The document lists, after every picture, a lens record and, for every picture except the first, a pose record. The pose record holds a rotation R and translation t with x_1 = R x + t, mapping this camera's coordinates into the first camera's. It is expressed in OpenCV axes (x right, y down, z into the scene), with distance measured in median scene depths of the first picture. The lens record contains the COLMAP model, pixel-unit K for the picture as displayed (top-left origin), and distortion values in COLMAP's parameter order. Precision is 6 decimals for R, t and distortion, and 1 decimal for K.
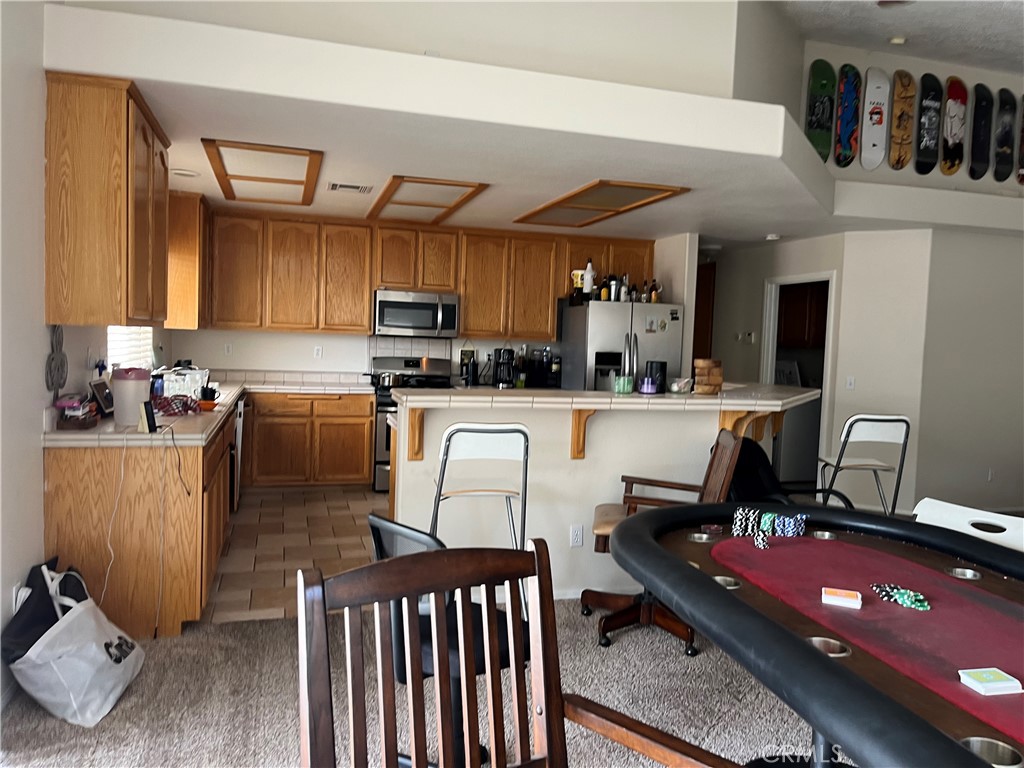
lens RADIAL K [[780.4, 0, 510.5], [0, 780.4, 382.7], [0, 0, 1]] dist [0.051742, -0.075481]
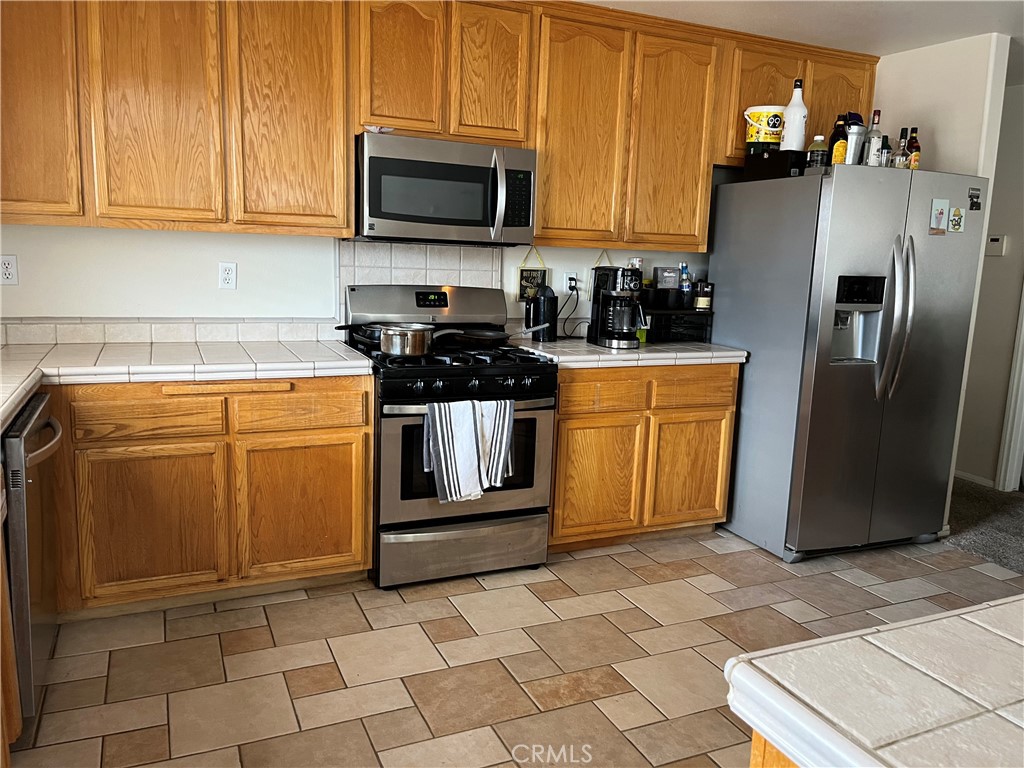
lens RADIAL K [[780.4, 0, 512.7], [0, 780.4, 387.8], [0, 0, 1]] dist [0.051742, -0.075481]
pose [[0.990178, -0.022089, 0.138059, -0.145563], [0.004723, 0.992162, 0.124867, -0.030388], [-0.139735, -0.122988, 0.982521, 0.519556]]
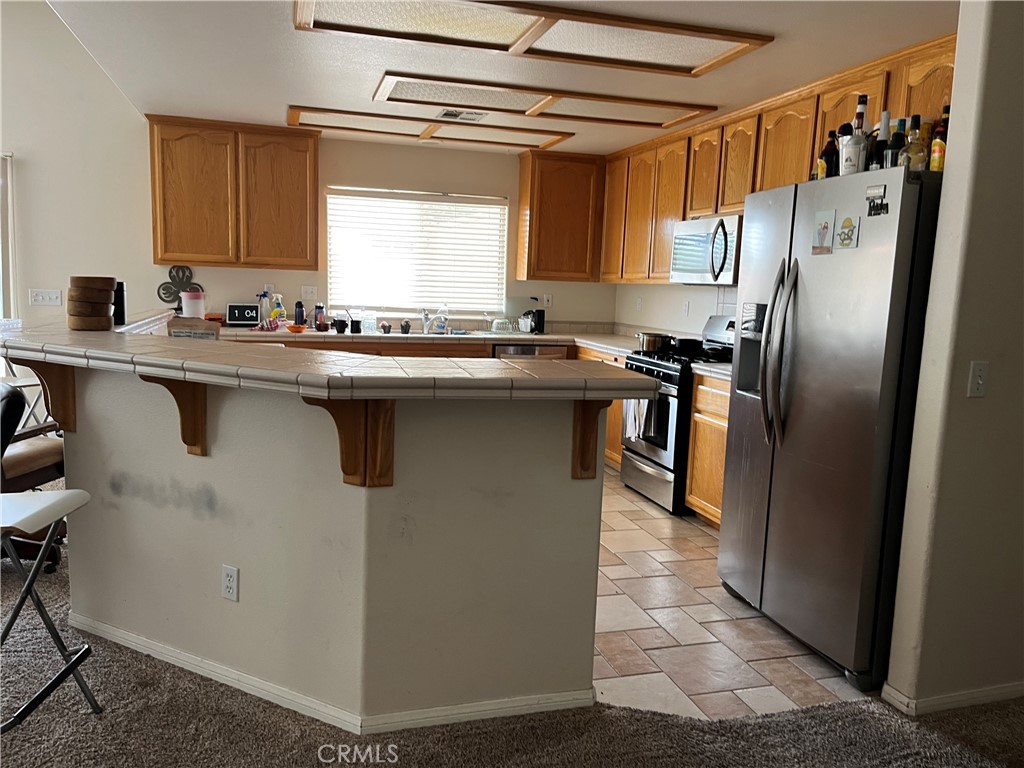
lens RADIAL K [[780.4, 0, 510.9], [0, 780.4, 386.9], [0, 0, 1]] dist [0.051742, -0.075481]
pose [[0.018680, 0.096721, -0.995136, 0.556624], [-0.085880, 0.991787, 0.094784, -0.020169], [0.996130, 0.083692, 0.026833, 0.800817]]
